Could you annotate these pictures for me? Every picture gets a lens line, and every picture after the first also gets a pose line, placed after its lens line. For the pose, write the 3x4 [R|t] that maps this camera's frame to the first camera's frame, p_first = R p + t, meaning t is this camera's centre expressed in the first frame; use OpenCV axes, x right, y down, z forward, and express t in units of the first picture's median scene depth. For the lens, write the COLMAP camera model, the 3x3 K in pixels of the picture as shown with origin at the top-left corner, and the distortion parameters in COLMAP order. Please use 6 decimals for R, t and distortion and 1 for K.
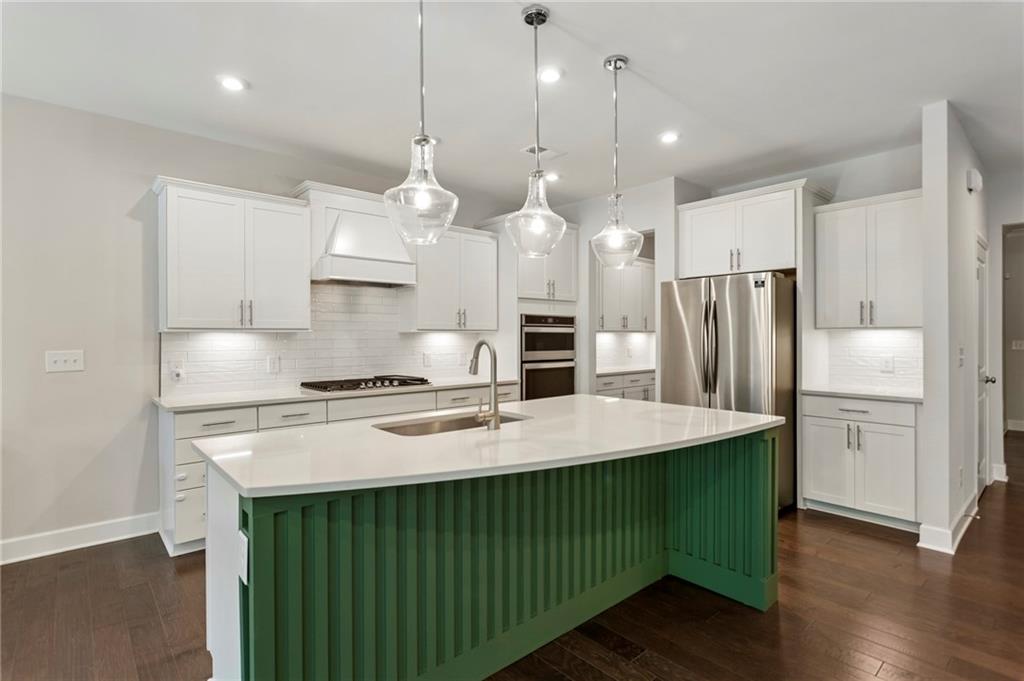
lens RADIAL K [[494.2, 0, 512.0], [0, 494.2, 327.6], [0, 0, 1]] dist [-0.000578, -0.000564]
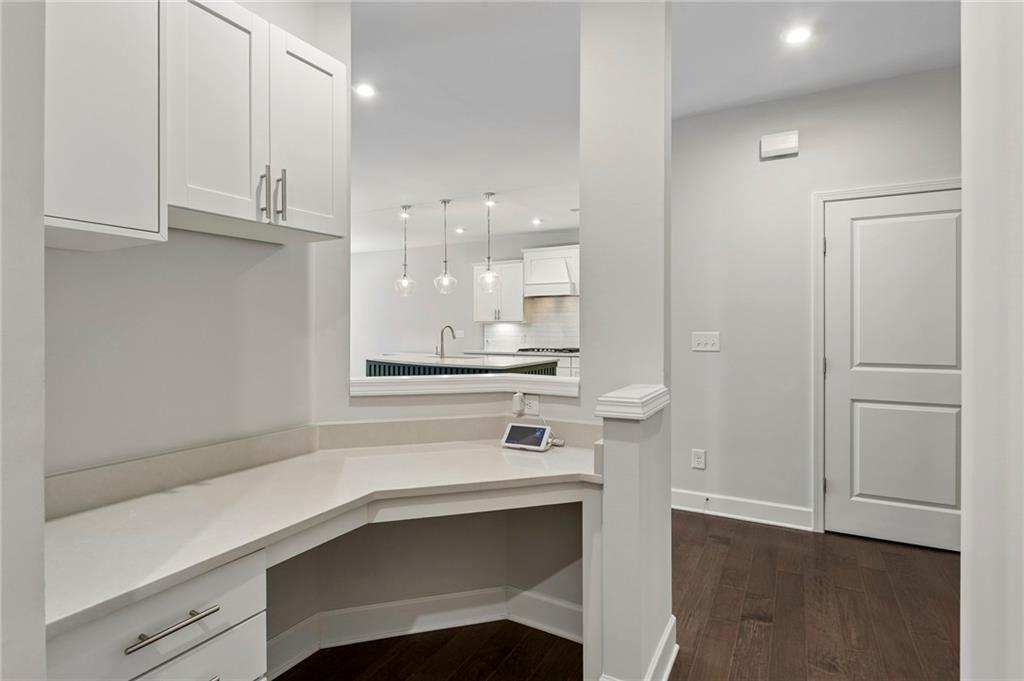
lens RADIAL K [[494.2, 0, 512.0], [0, 494.2, 327.6], [0, 0, 1]] dist [-0.000578, -0.000564]
pose [[0.323835, 0.014729, -0.945999, 1.531355], [0.002288, 0.999864, 0.016351, -0.004241], [0.946111, -0.007460, 0.323757, 0.279775]]
